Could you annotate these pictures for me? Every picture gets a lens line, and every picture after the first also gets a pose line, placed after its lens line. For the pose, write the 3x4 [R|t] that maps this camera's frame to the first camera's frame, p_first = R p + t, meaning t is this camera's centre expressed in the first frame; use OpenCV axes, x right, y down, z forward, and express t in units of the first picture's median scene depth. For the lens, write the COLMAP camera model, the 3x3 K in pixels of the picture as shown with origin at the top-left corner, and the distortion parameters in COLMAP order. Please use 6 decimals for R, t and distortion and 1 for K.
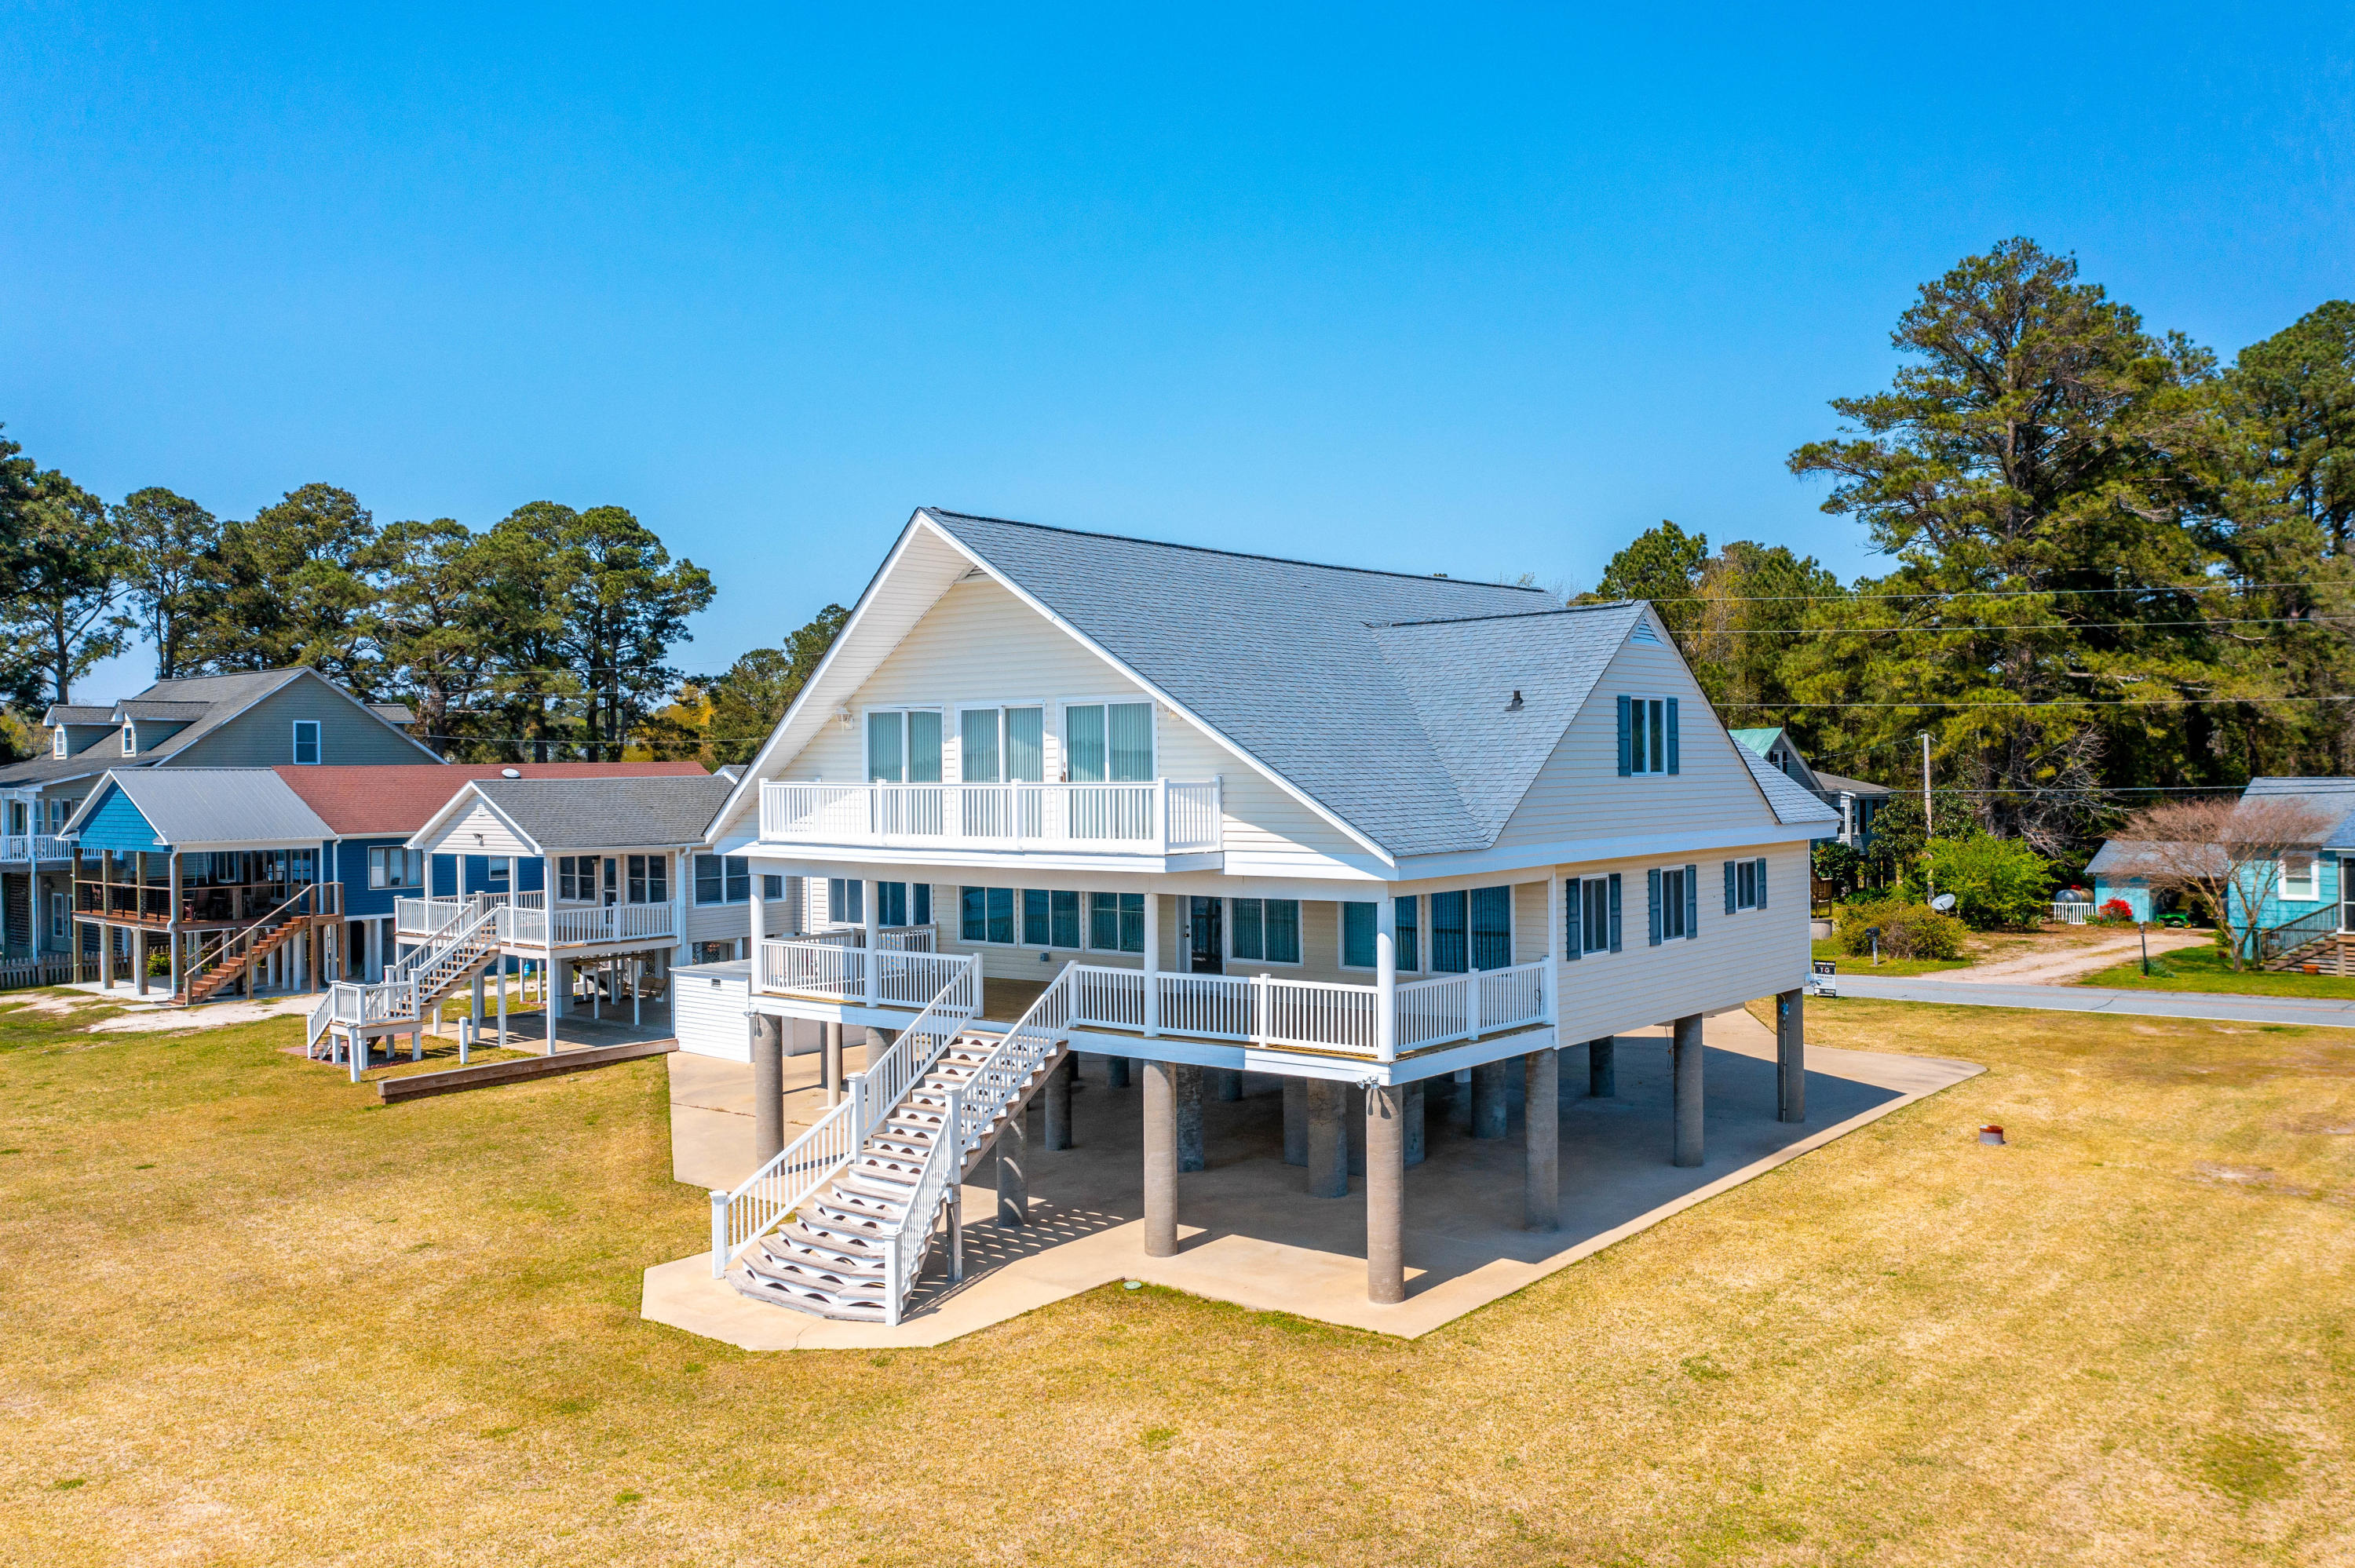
lens RADIAL K [[1881.7, 0, 1140.9], [0, 1881.7, 774.9], [0, 0, 1]] dist [0.002227, -0.008375]
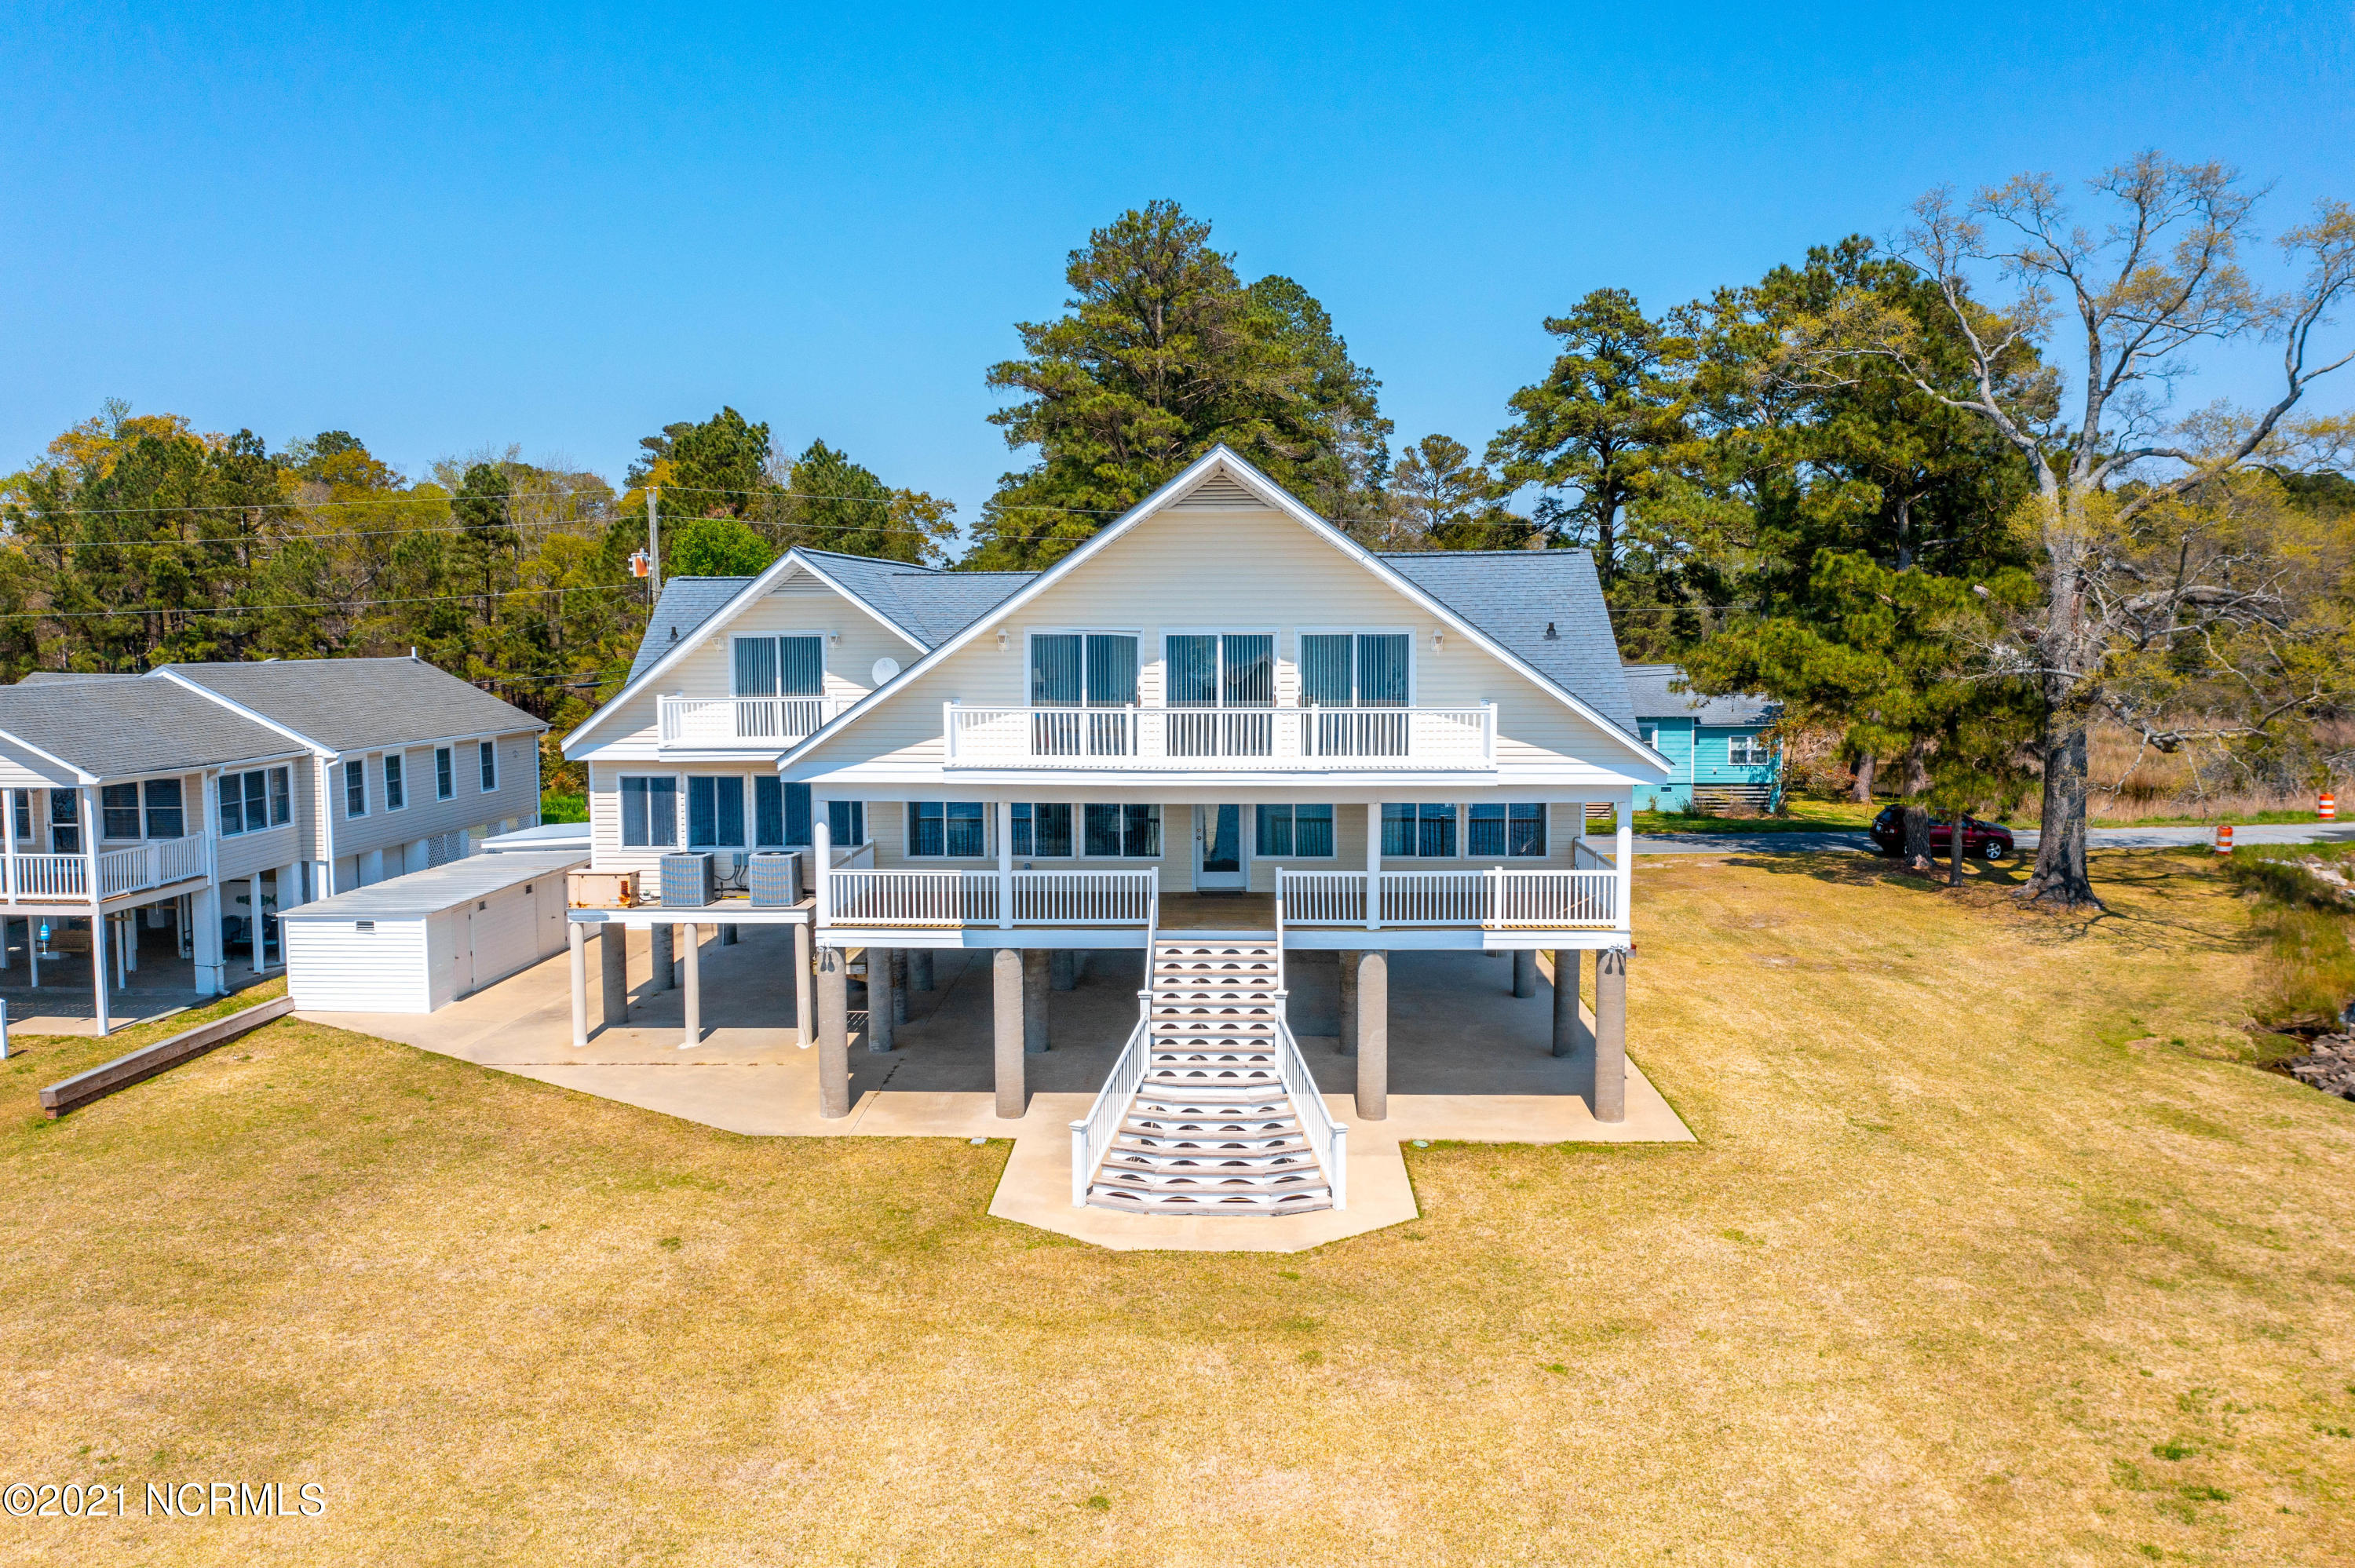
lens RADIAL K [[1881.7, 0, 1144.9], [0, 1881.7, 758.6], [0, 0, 1]] dist [0.002227, -0.008375]
pose [[0.793310, -0.033995, 0.607868, -0.824036], [-0.003584, 0.998162, 0.060500, -0.032672], [-0.608807, -0.050174, 0.791730, 0.203232]]
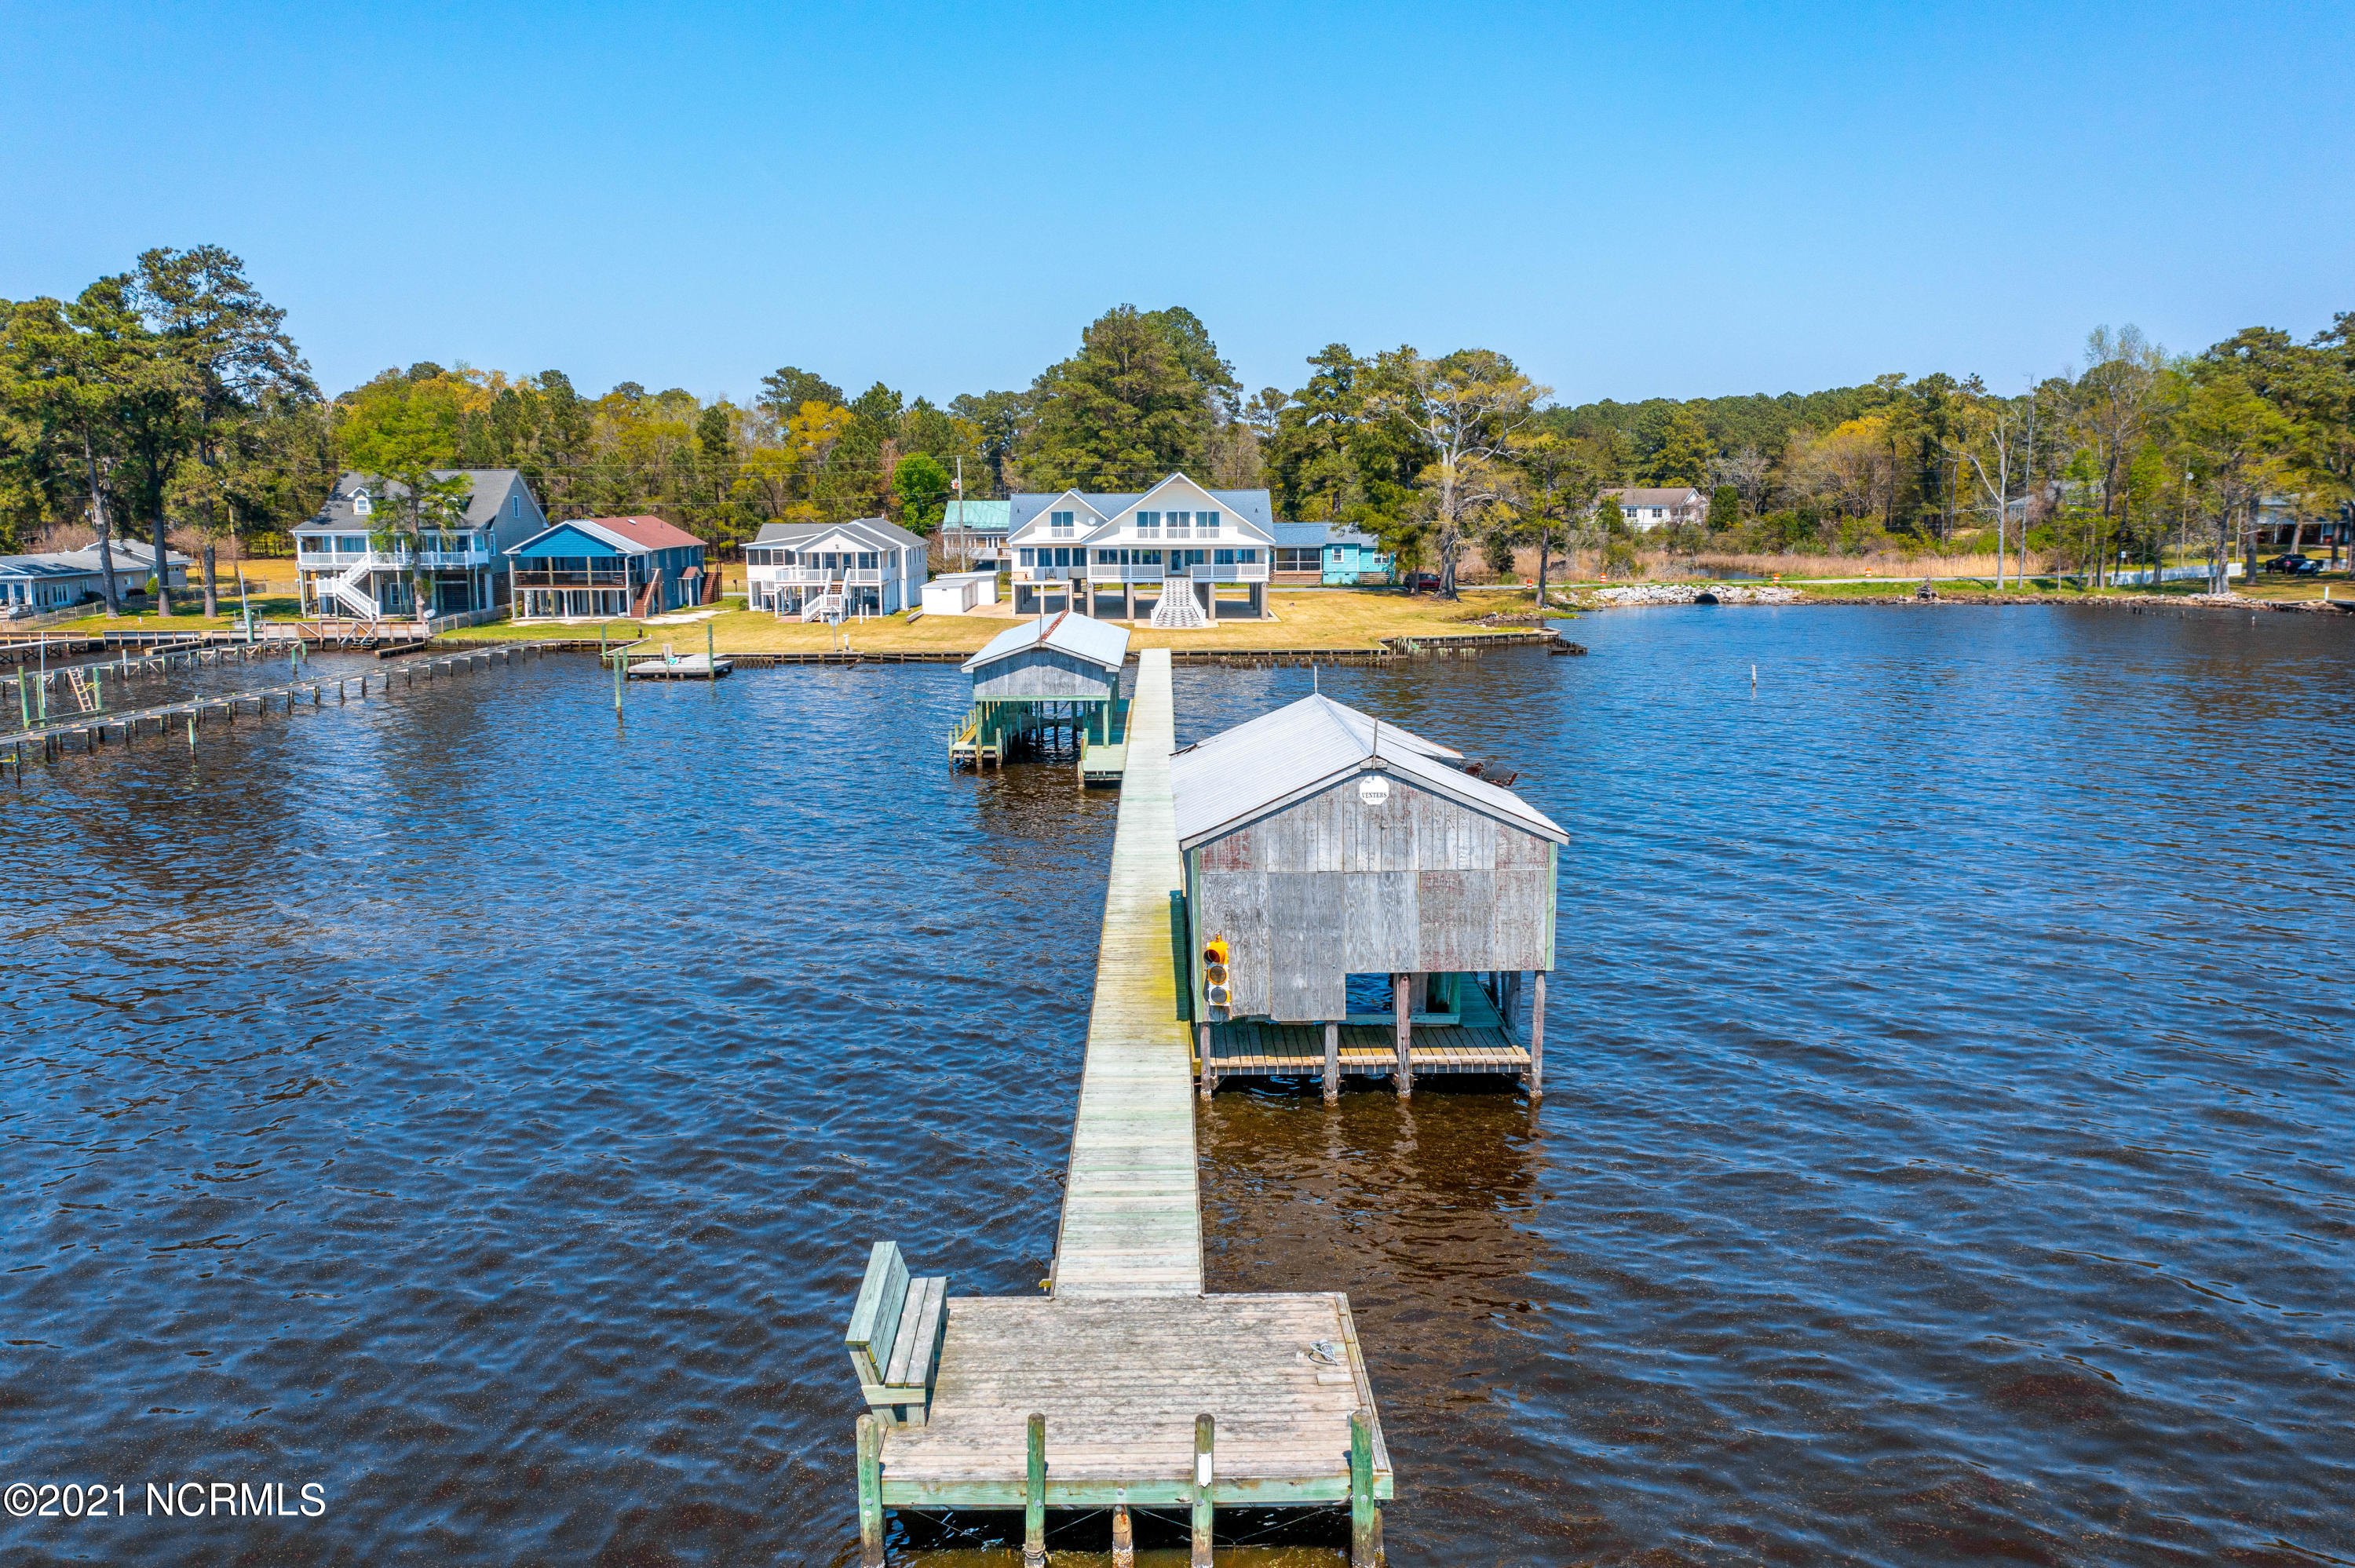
lens RADIAL K [[1881.7, 0, 1181.8], [0, 1881.7, 775.1], [0, 0, 1]] dist [0.002227, -0.008375]
pose [[0.741867, -0.090179, 0.664455, -3.666621], [-0.003415, 0.990395, 0.138227, -0.035808], [-0.670538, -0.104815, 0.734434, -2.885443]]
